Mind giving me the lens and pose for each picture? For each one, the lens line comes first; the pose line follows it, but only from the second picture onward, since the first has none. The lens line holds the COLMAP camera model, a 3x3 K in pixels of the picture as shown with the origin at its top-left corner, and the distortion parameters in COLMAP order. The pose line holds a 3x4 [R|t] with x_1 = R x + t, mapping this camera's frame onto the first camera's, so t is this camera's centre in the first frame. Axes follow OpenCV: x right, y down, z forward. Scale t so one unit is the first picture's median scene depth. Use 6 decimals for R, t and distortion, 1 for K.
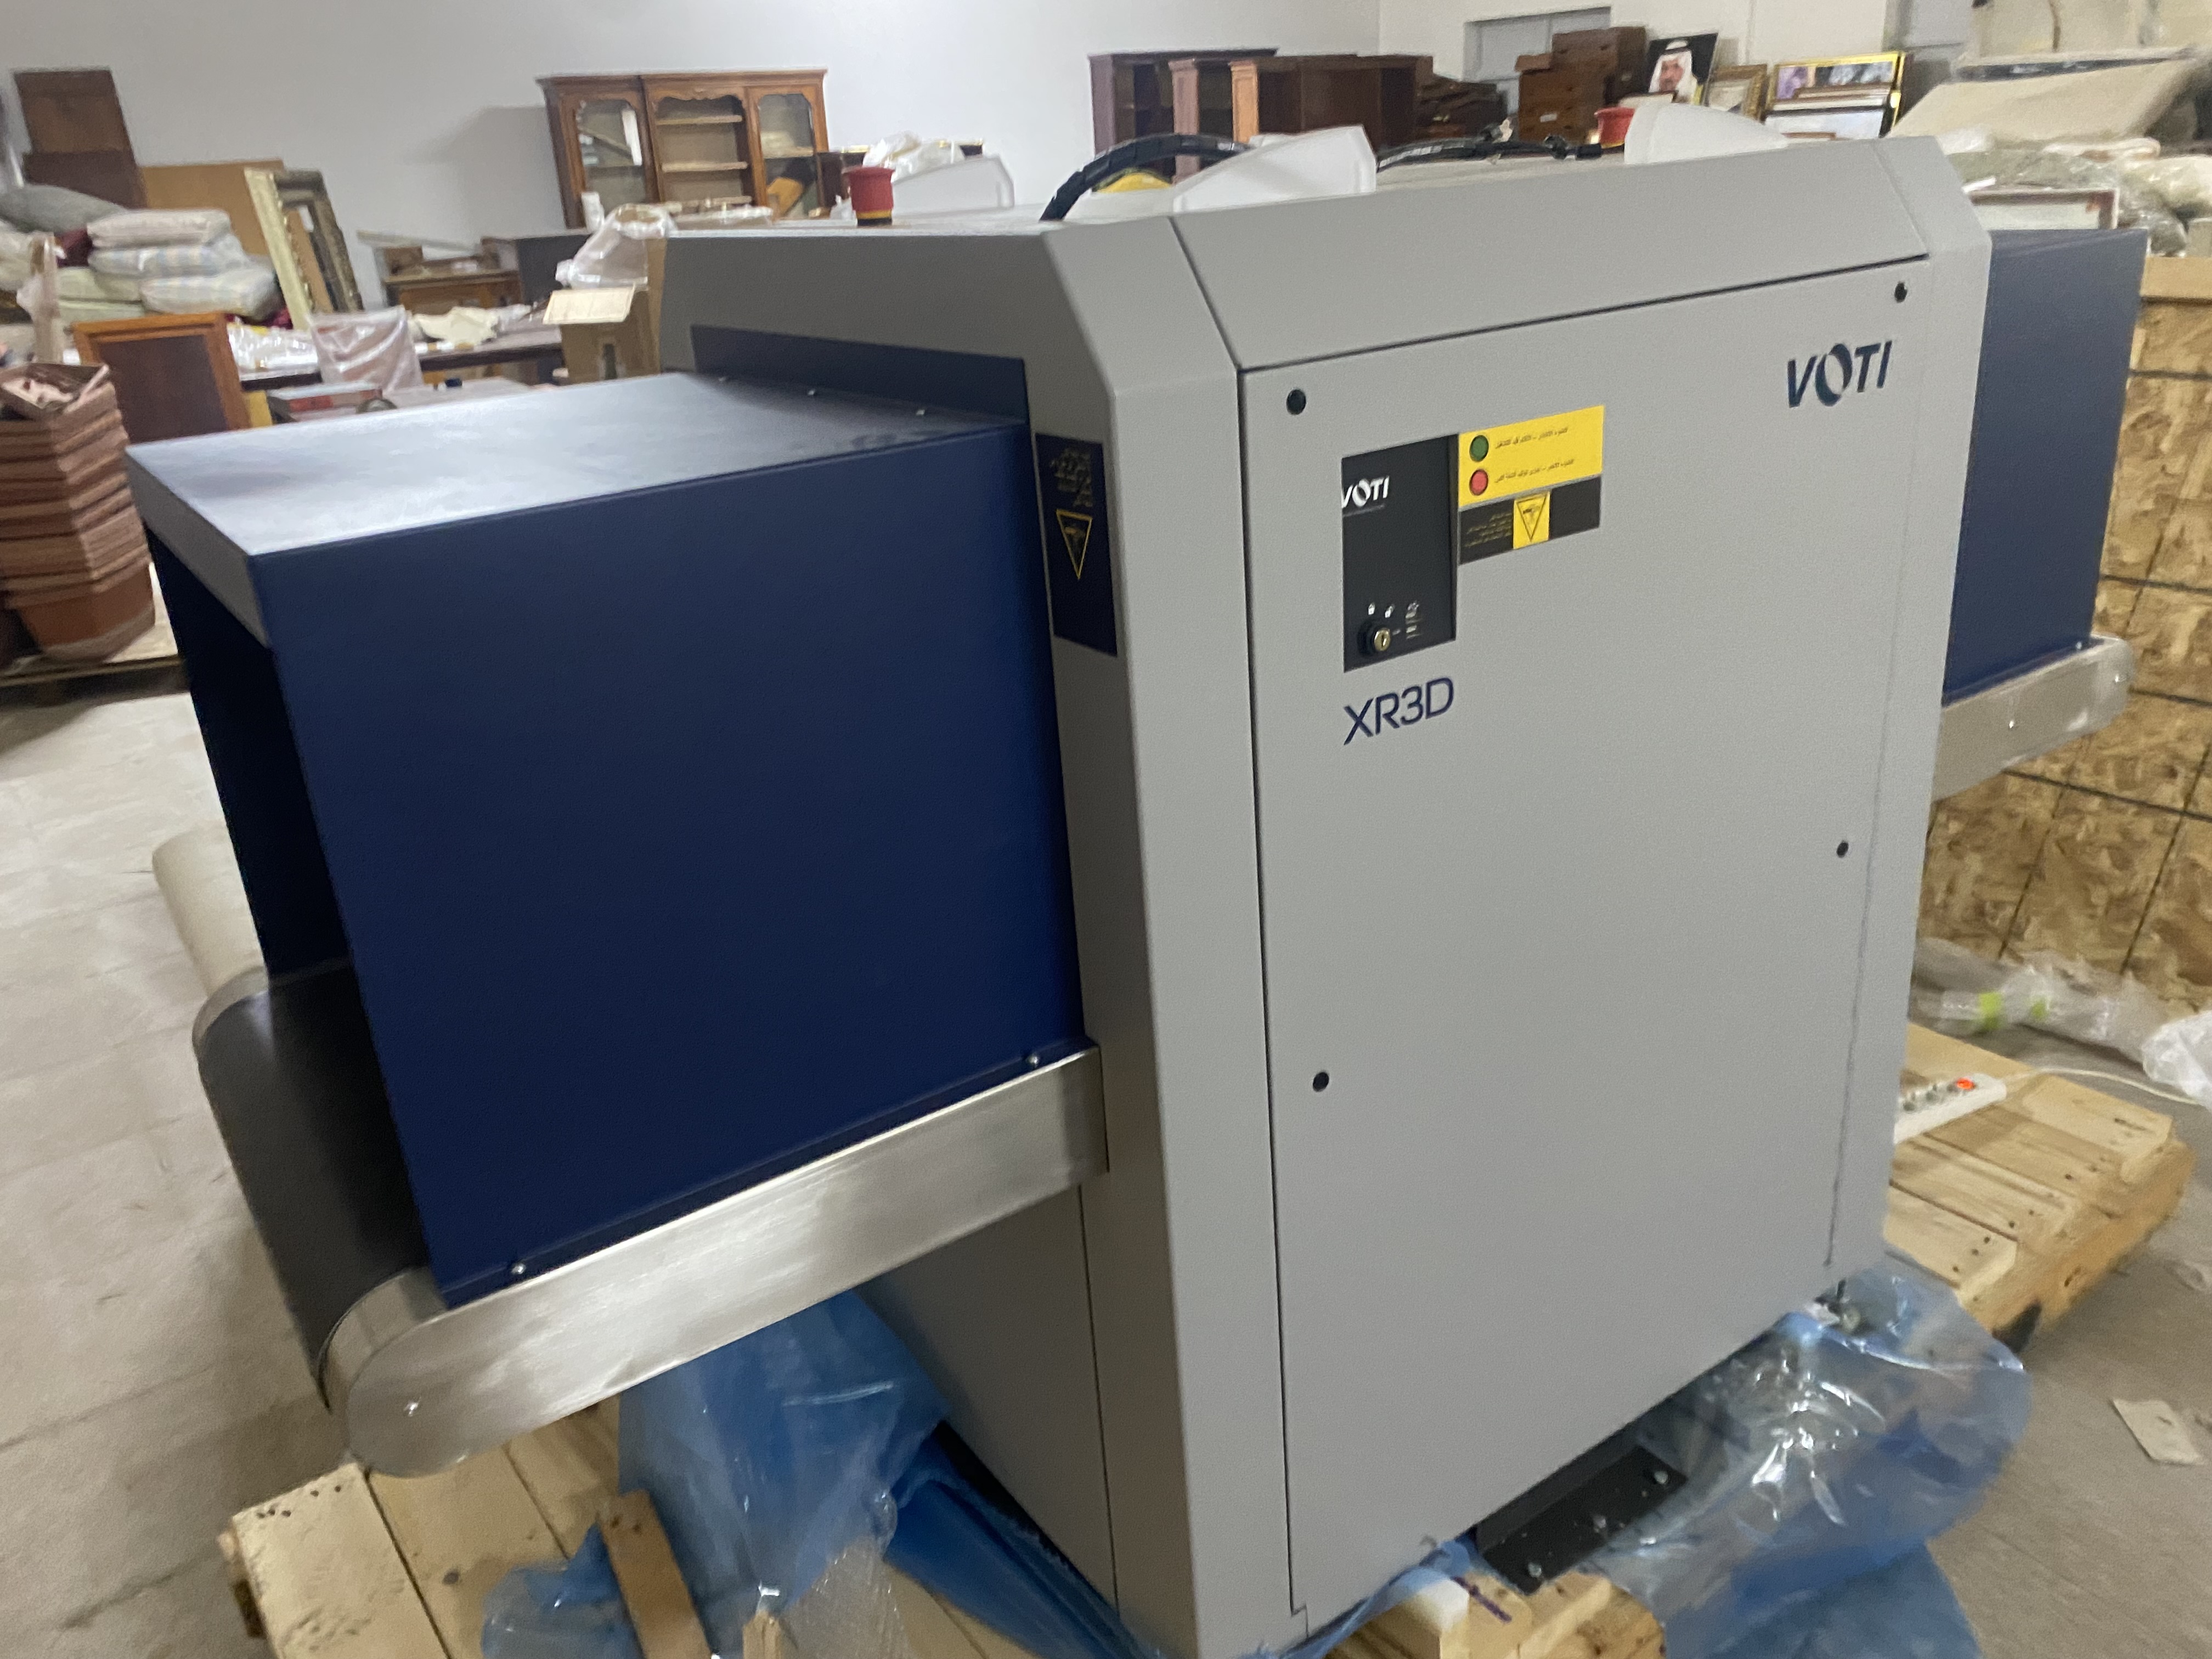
lens RADIAL K [[1667.0, 0, 1170.3], [0, 1667.0, 823.4], [0, 0, 1]] dist [0.138734, -0.302470]
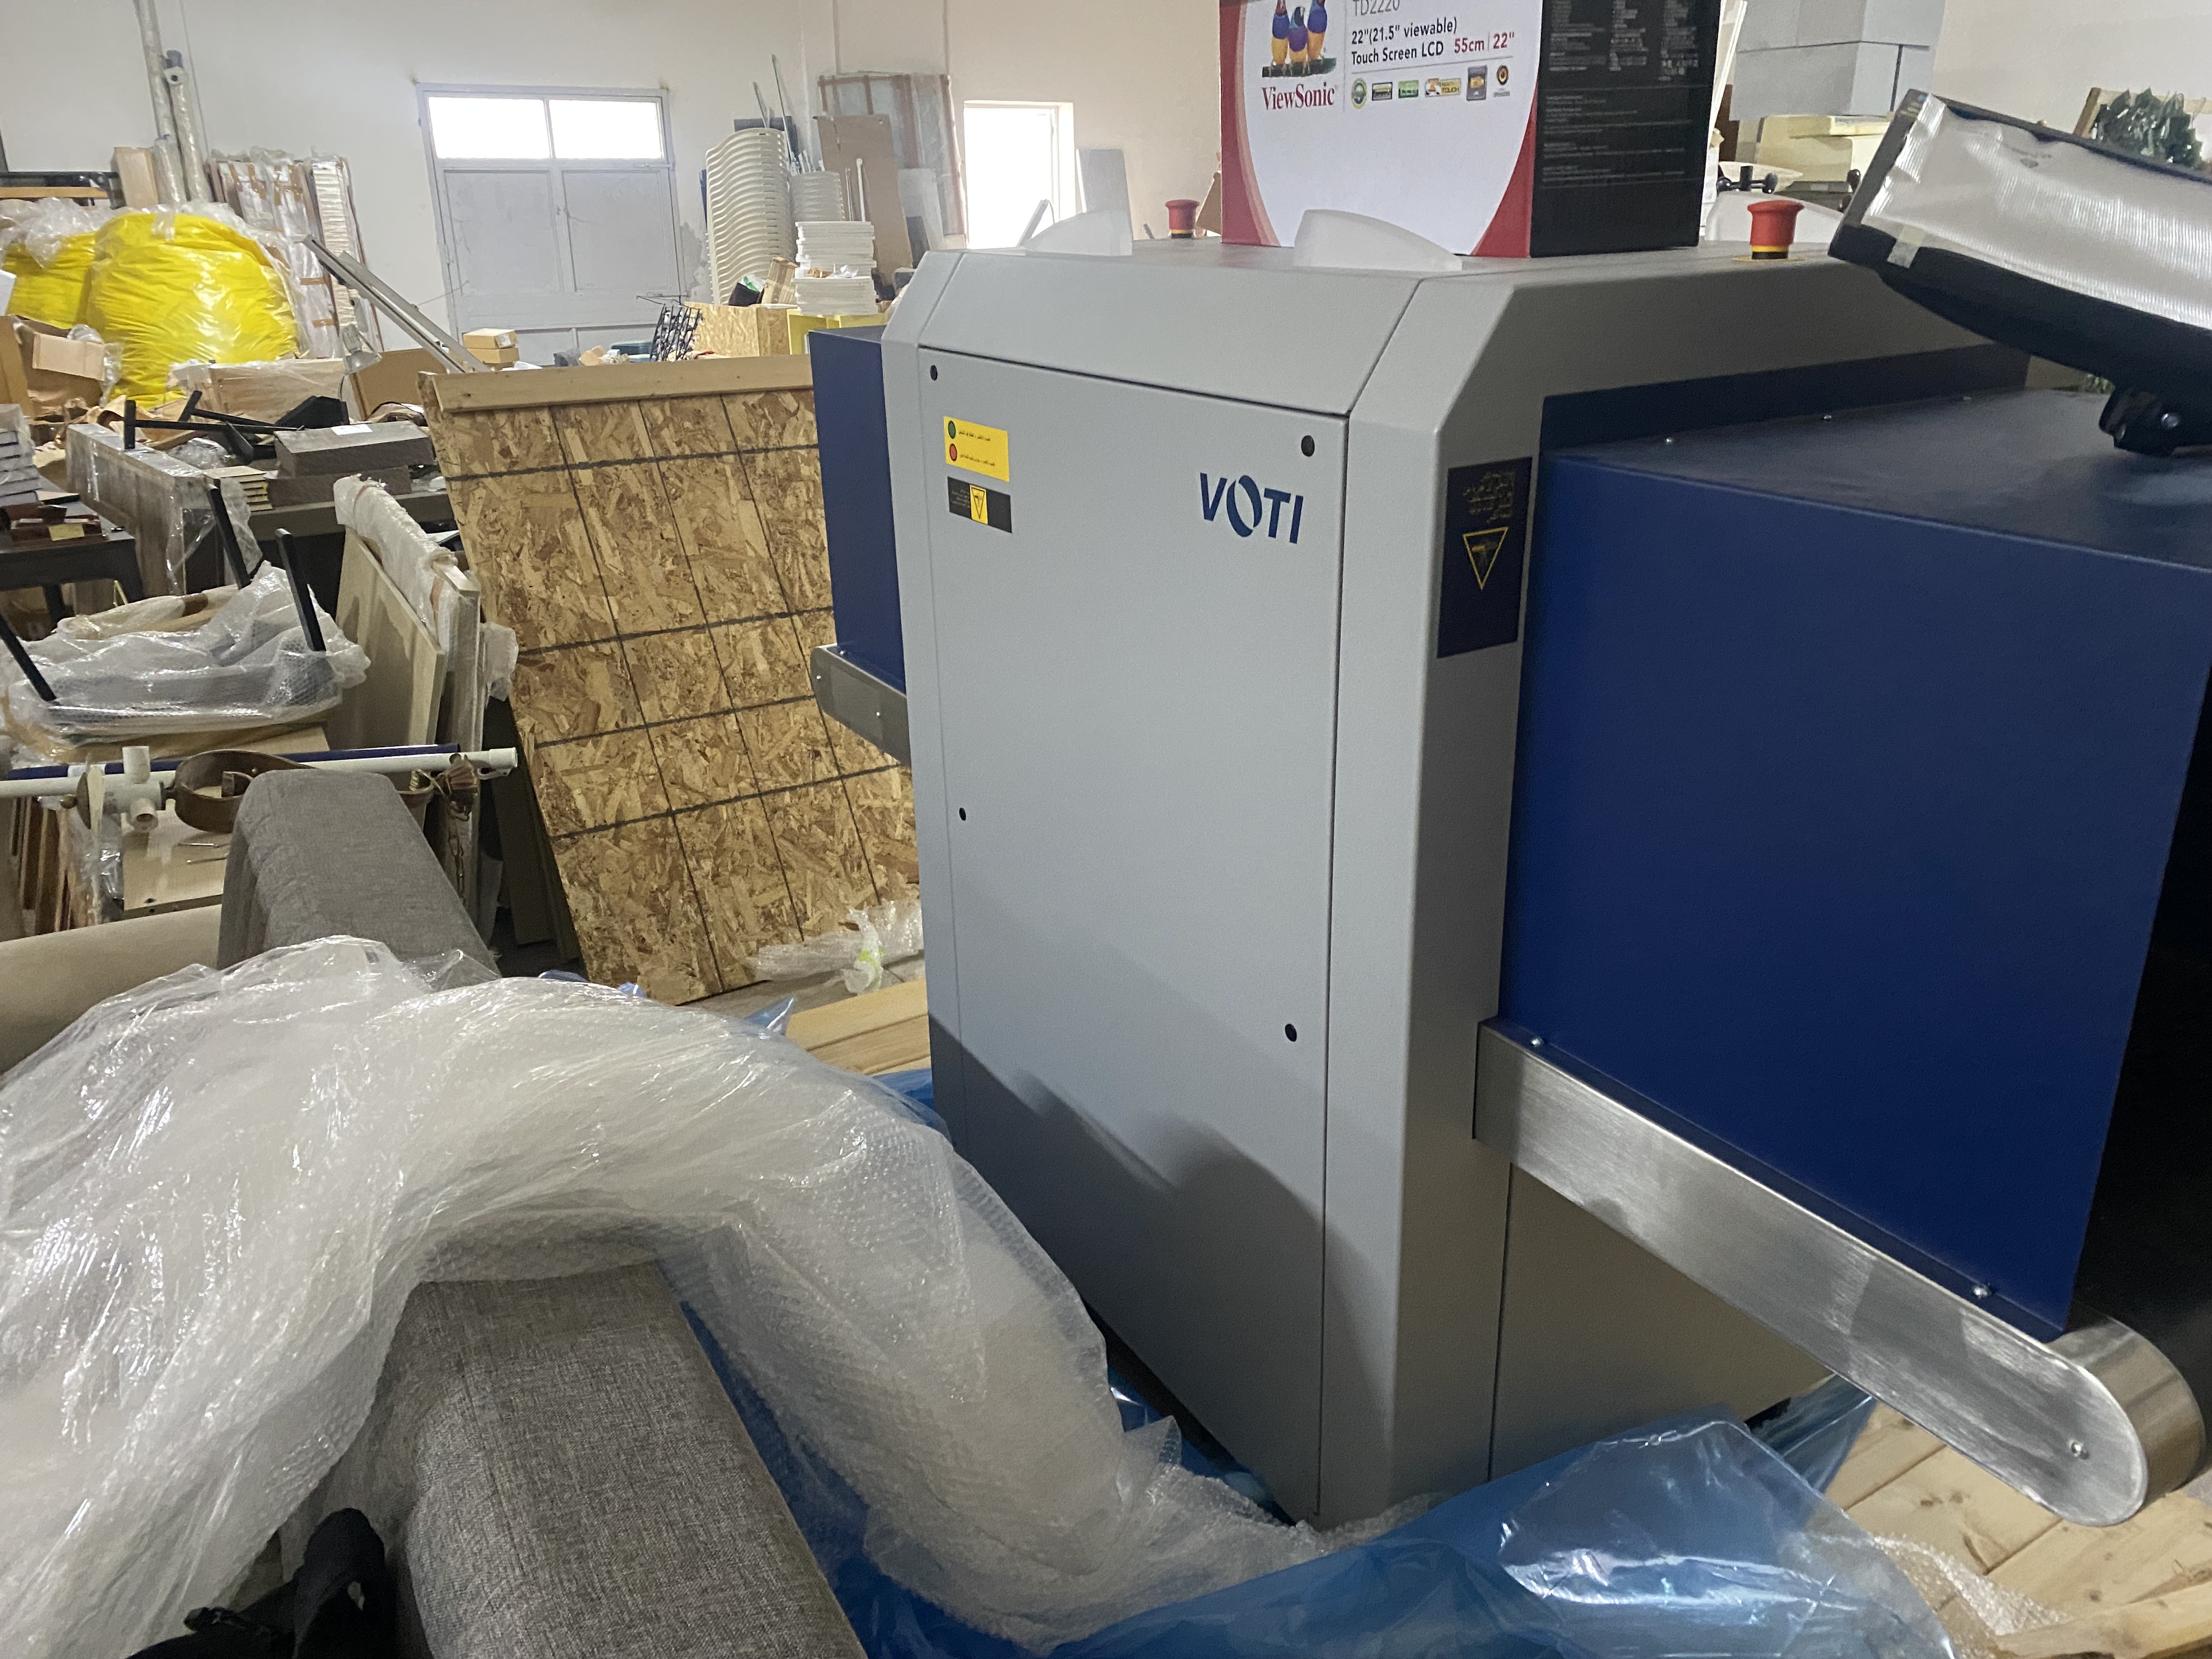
lens RADIAL K [[1667.0, 0, 1170.3], [0, 1667.0, 823.4], [0, 0, 1]] dist [0.138734, -0.302470]
pose [[0.081407, -0.289226, 0.953793, -0.611241], [0.383596, 0.892346, 0.237852, -0.181633], [-0.919906, 0.346508, 0.183589, 0.534125]]
